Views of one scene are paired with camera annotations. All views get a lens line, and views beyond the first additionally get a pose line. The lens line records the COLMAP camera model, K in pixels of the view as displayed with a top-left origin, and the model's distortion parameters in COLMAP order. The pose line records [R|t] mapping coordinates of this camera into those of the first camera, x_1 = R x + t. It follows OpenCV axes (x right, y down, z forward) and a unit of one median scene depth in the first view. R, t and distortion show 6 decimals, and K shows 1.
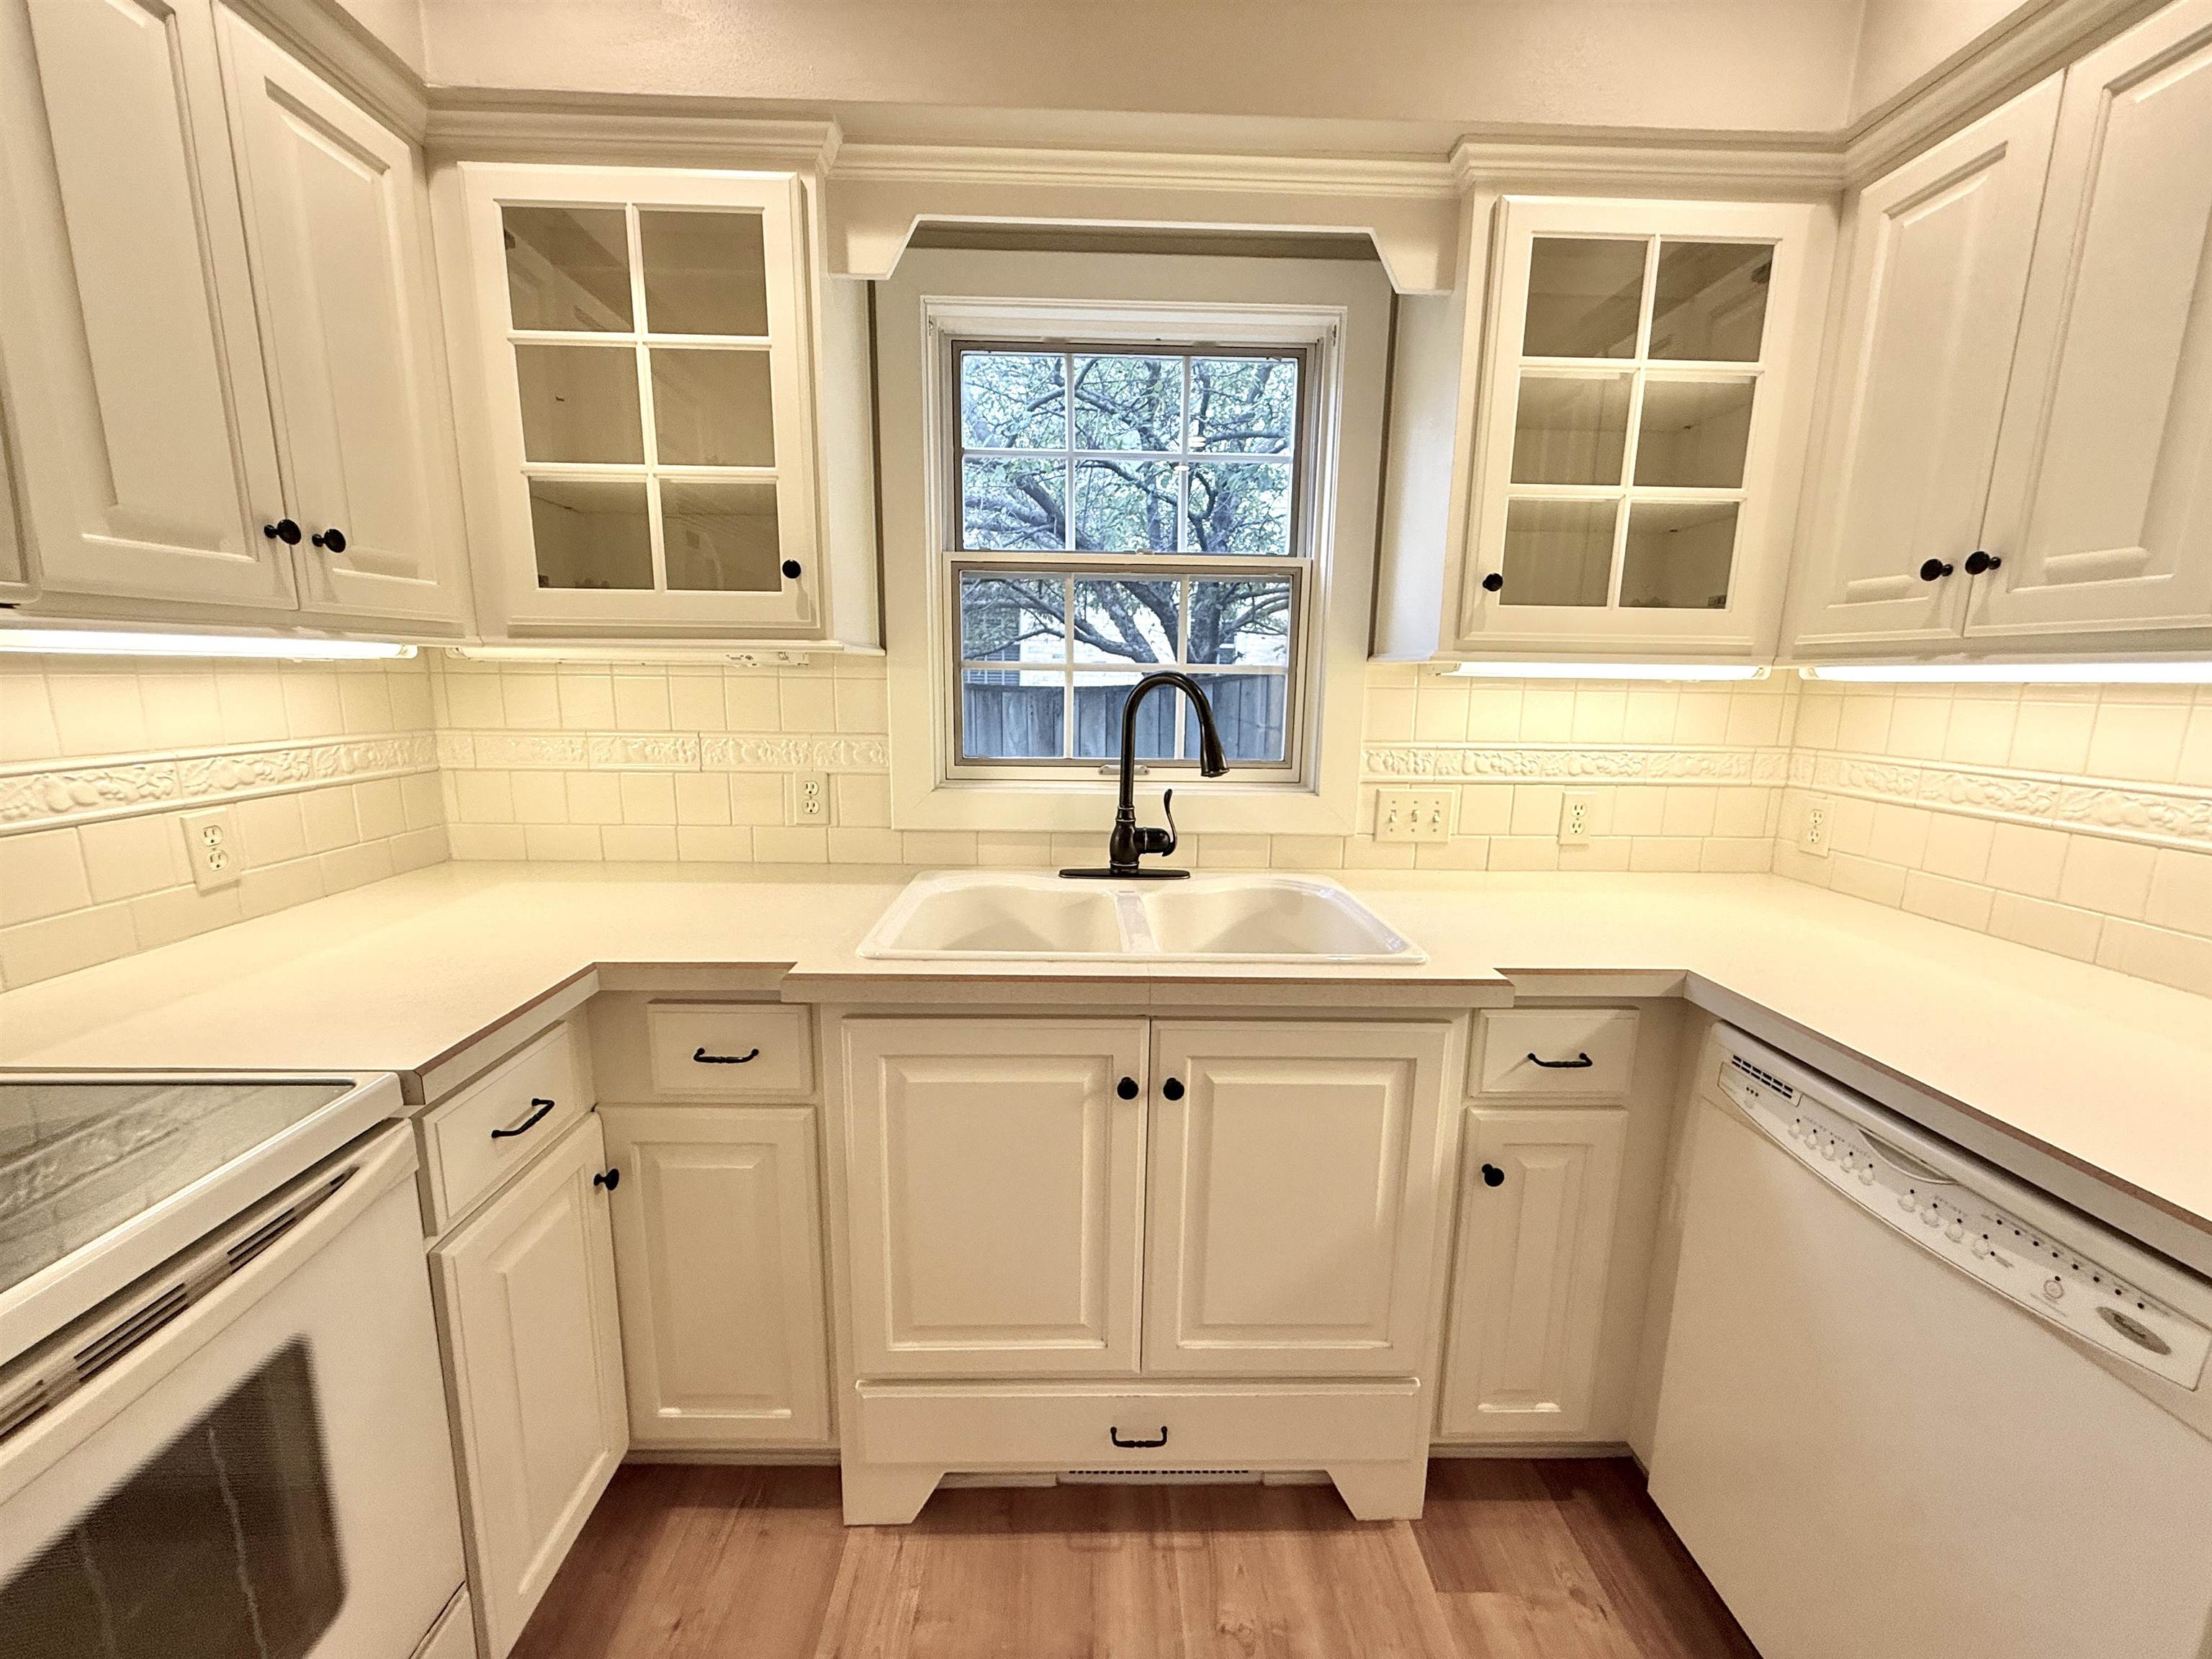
lens RADIAL K [[877.8, 0, 1096.6], [0, 877.8, 832.6], [0, 0, 1]] dist [-0.001460, 0.000278]
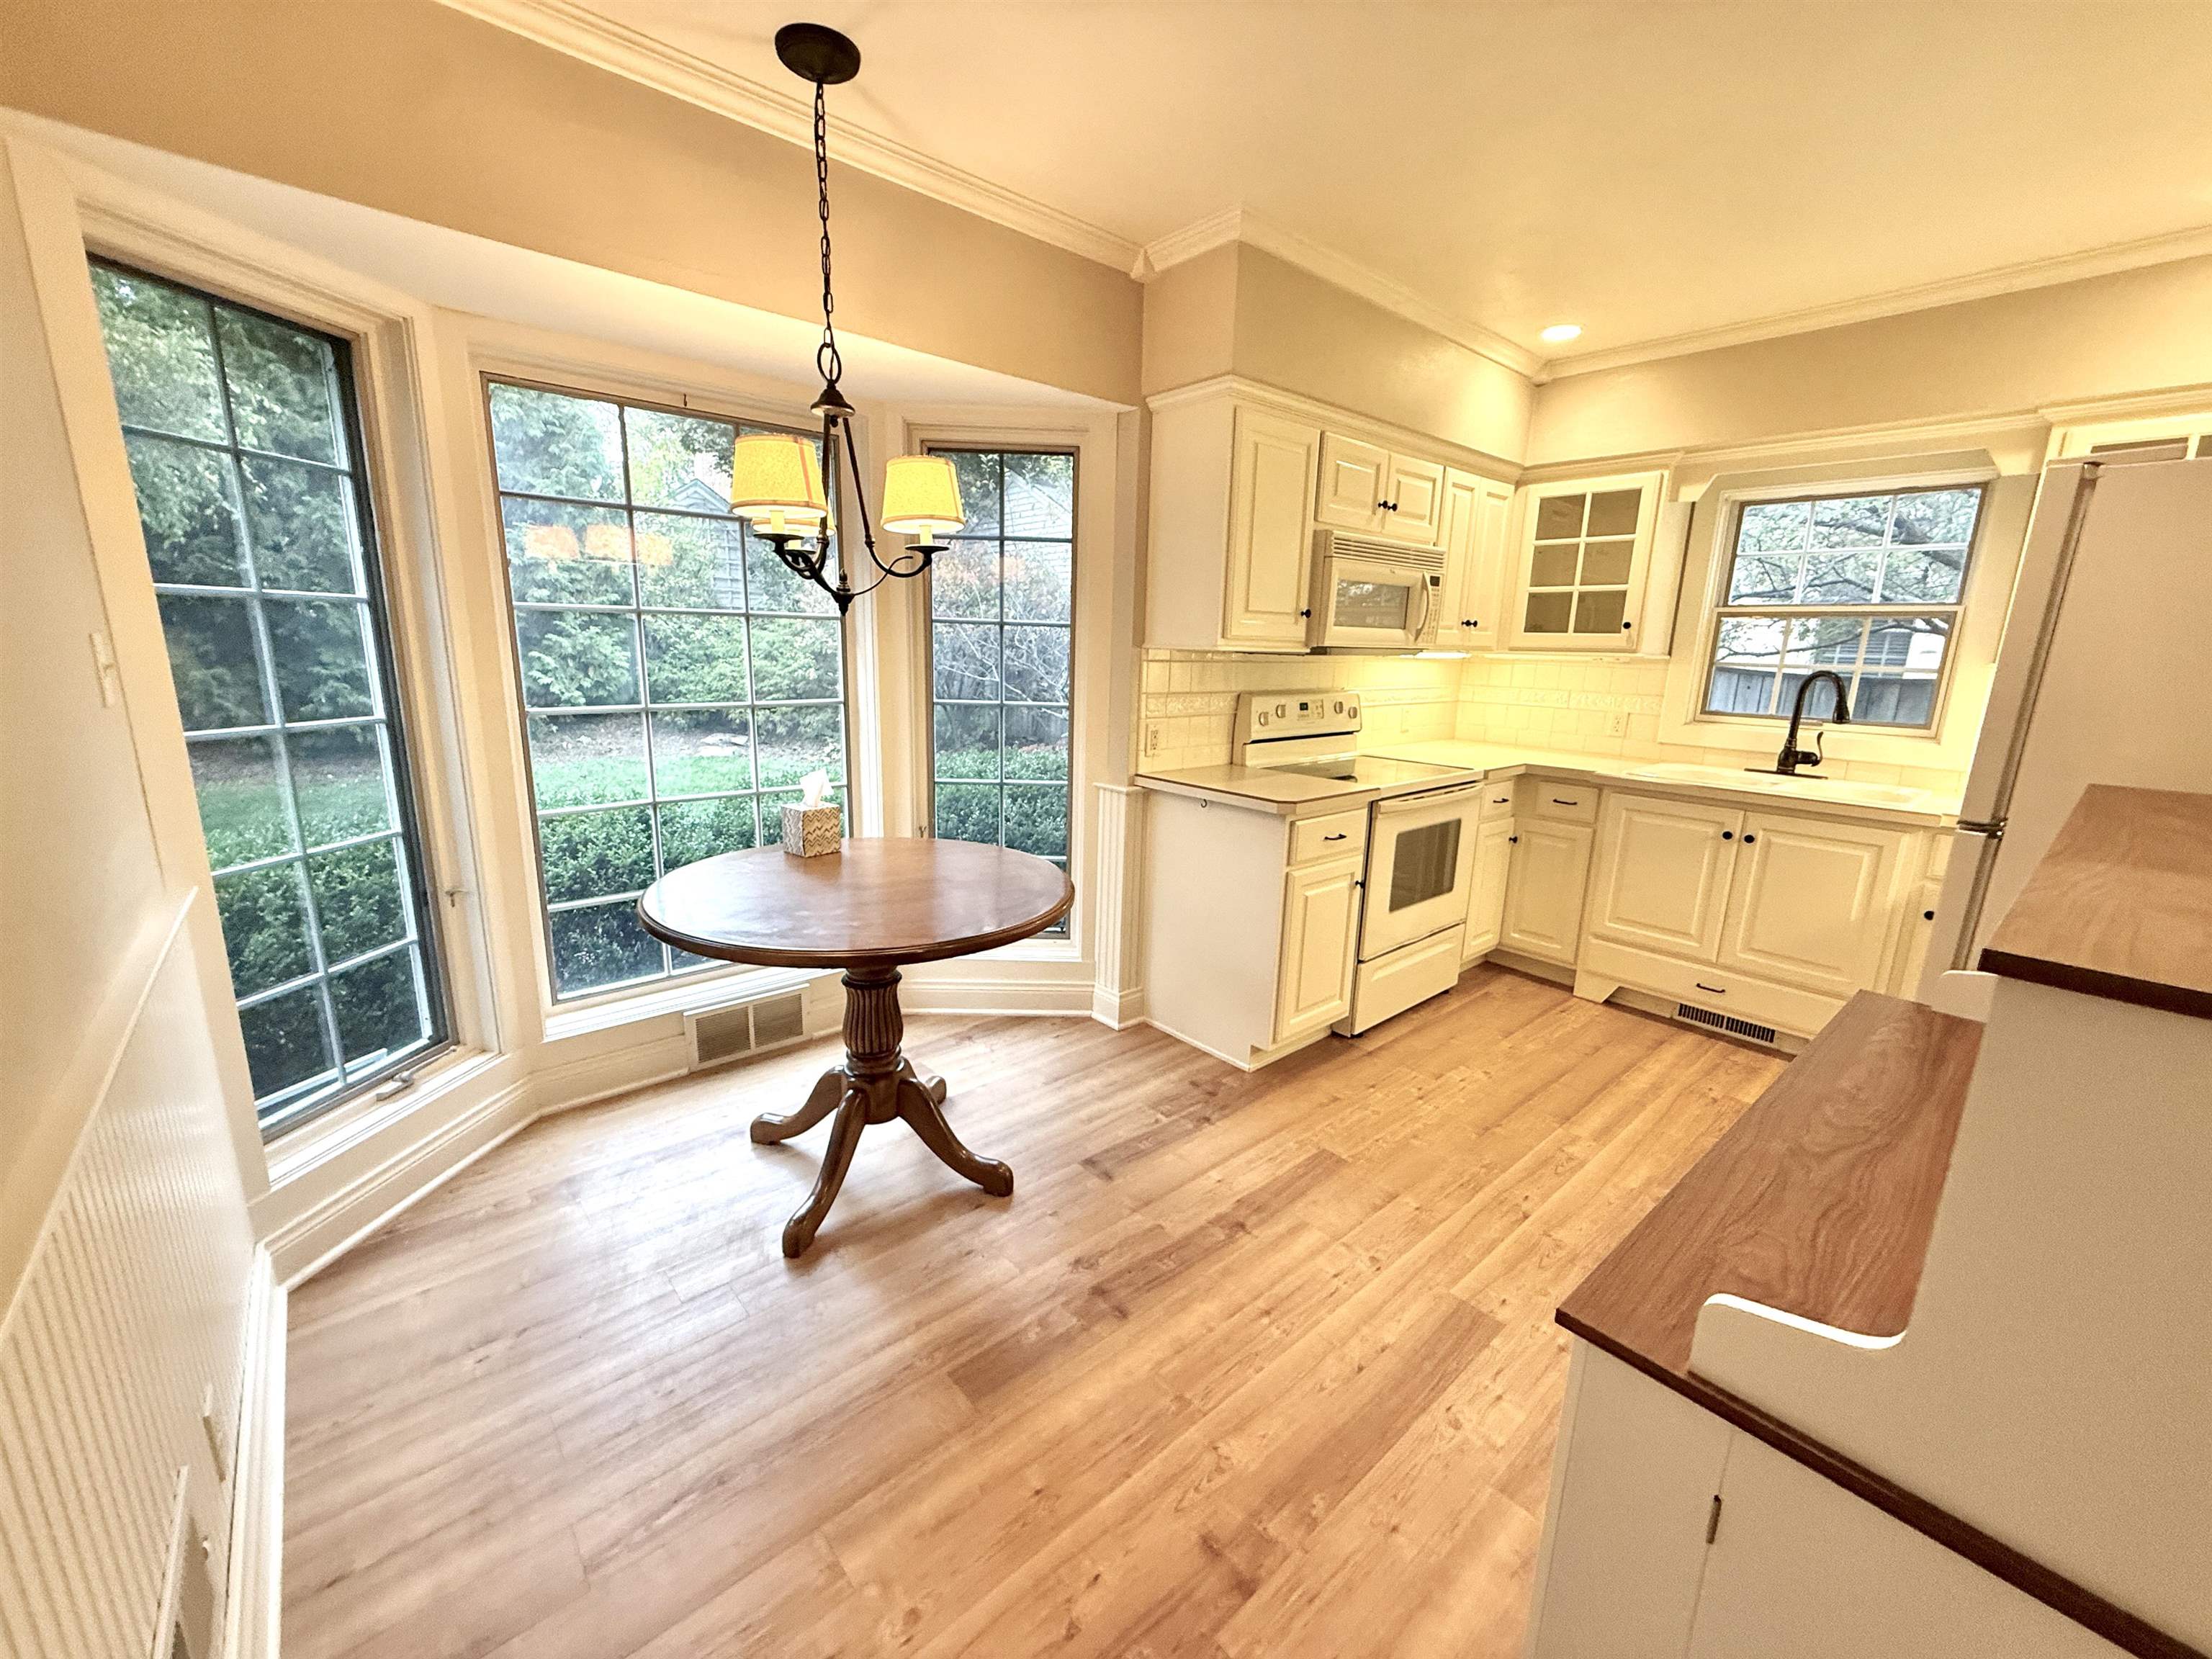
lens RADIAL K [[877.8, 0, 1098.9], [0, 877.8, 834.5], [0, 0, 1]] dist [-0.001460, 0.000278]
pose [[0.643341, 0.169083, -0.746675, 0.681946], [-0.151432, 0.984141, 0.092382, 0.297476], [0.750454, 0.053637, 0.658743, -1.826470]]
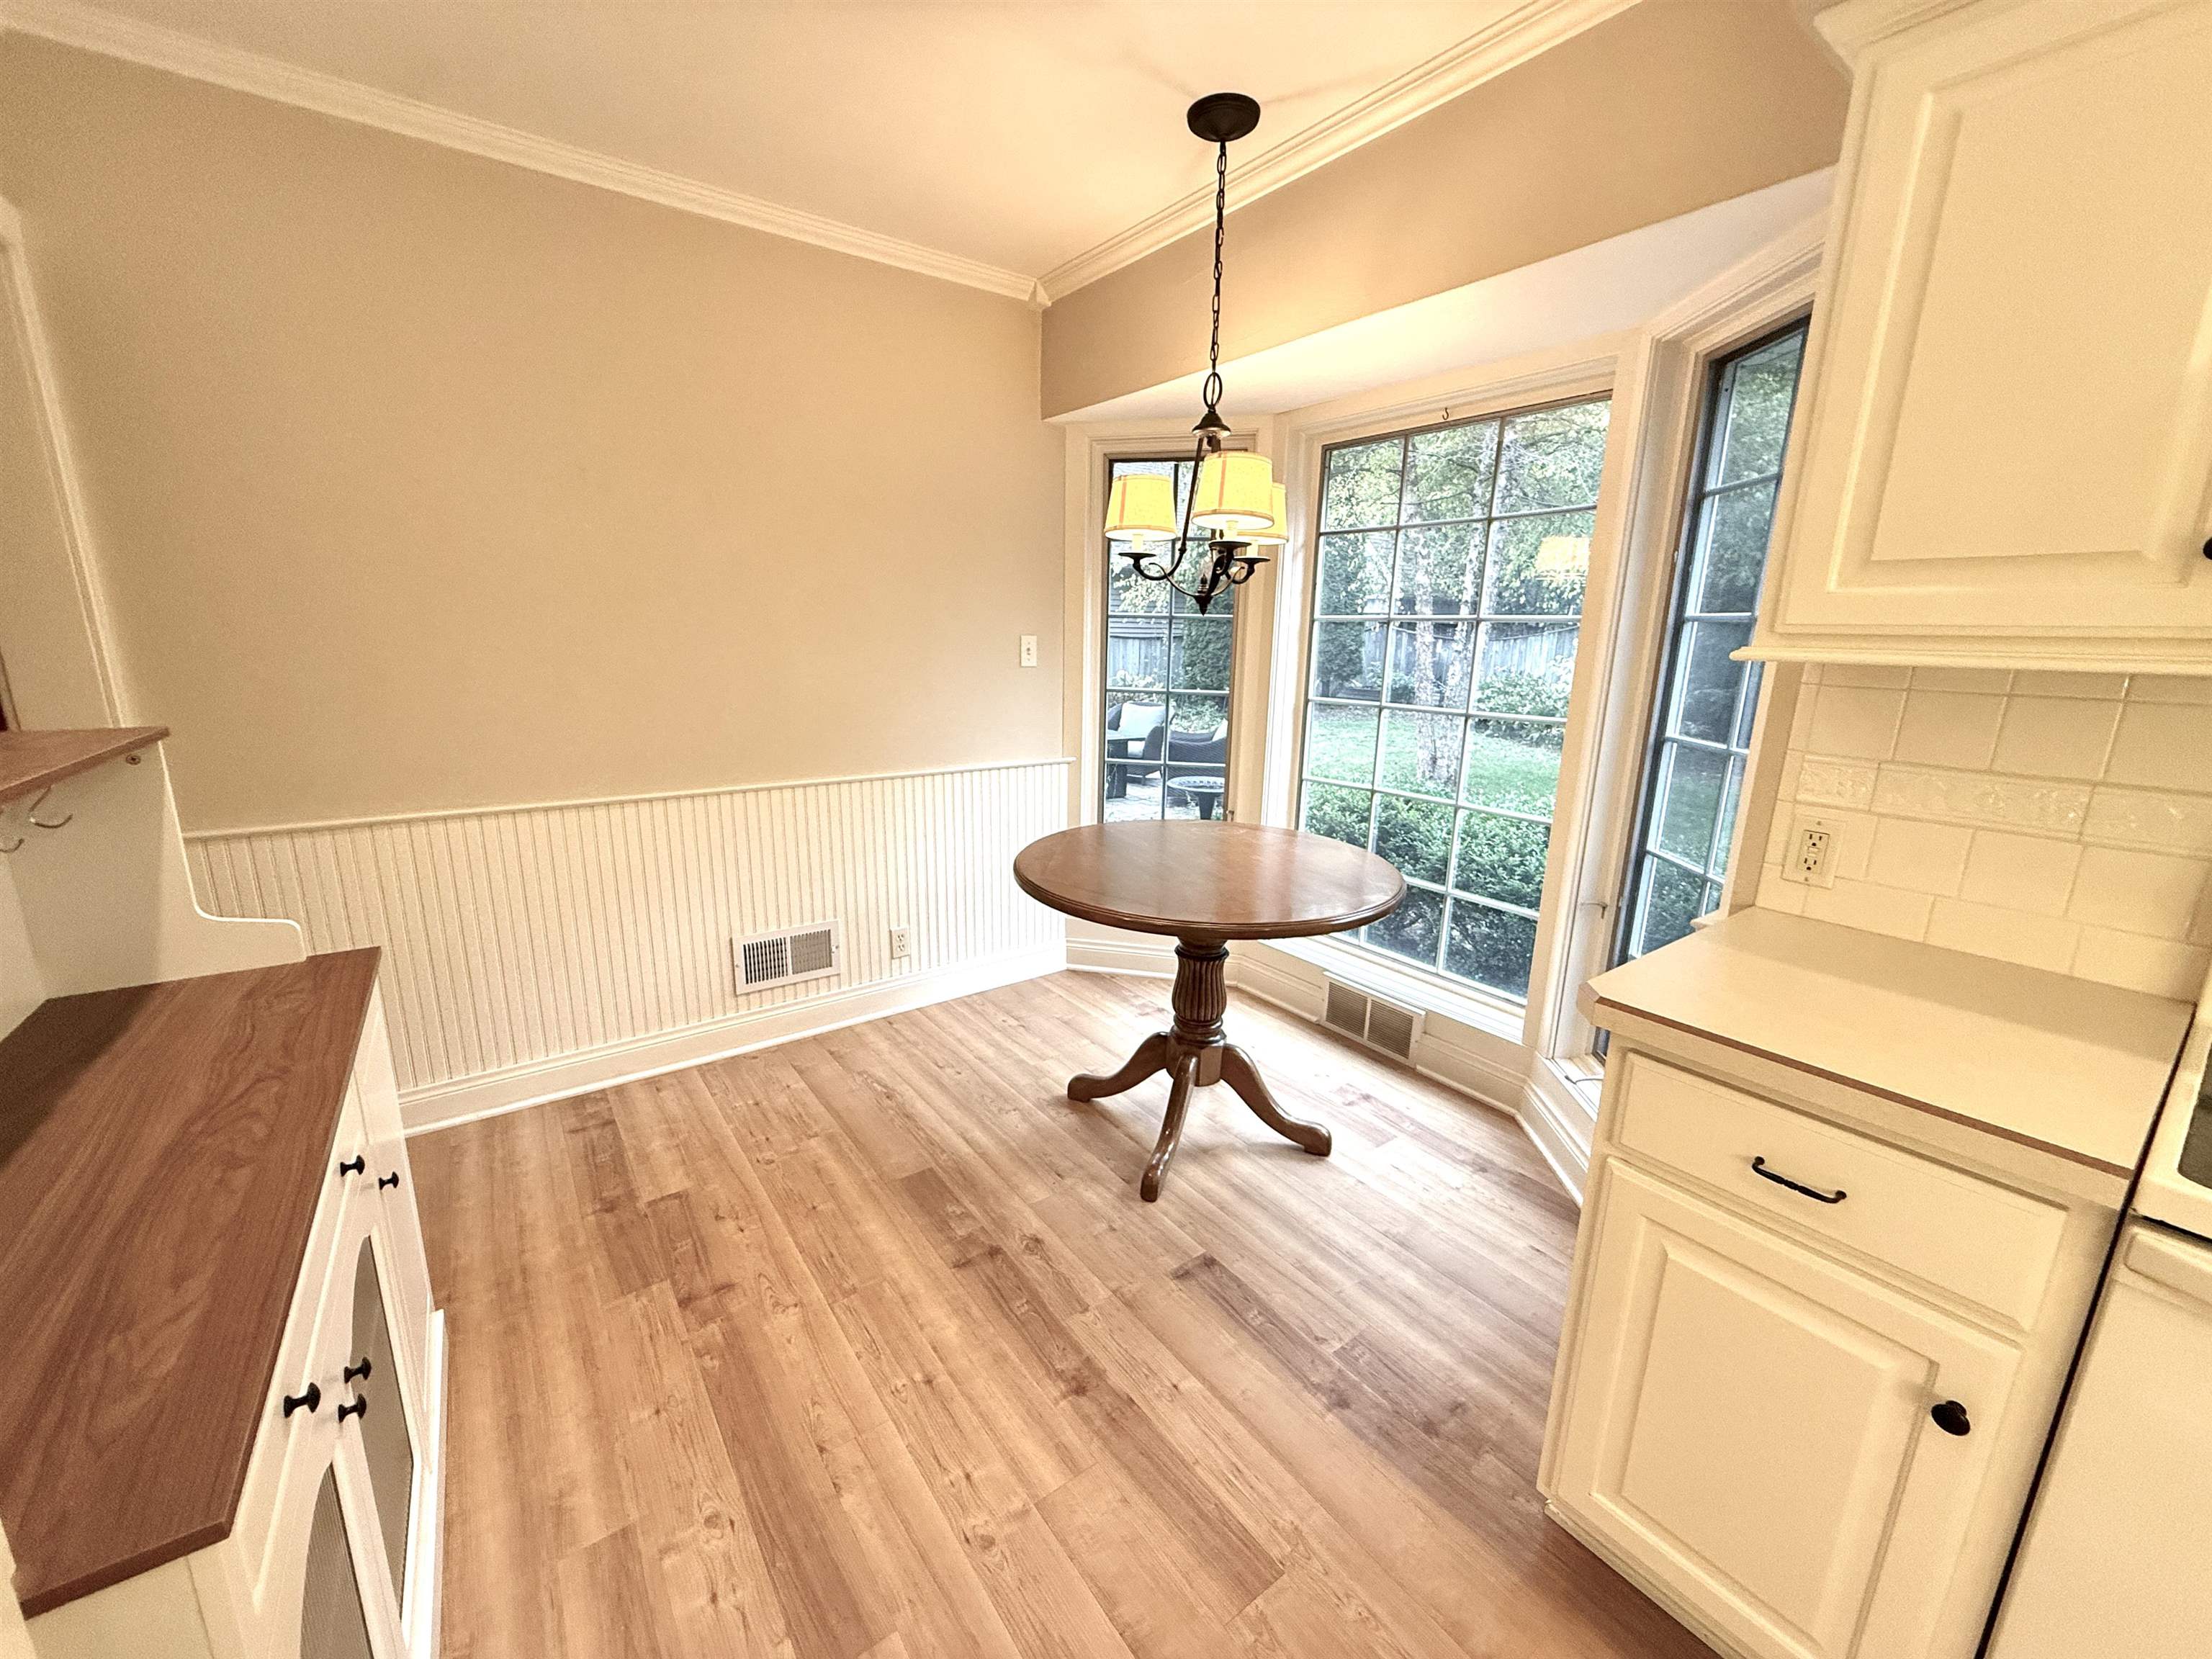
lens RADIAL K [[877.8, 0, 1104.6], [0, 877.8, 836.8], [0, 0, 1]] dist [-0.001460, 0.000278]
pose [[-0.820052, 0.103797, -0.562797, 0.361588], [-0.129877, 0.924002, 0.359657, -0.045554], [0.557357, 0.368032, -0.744249, 0.068471]]
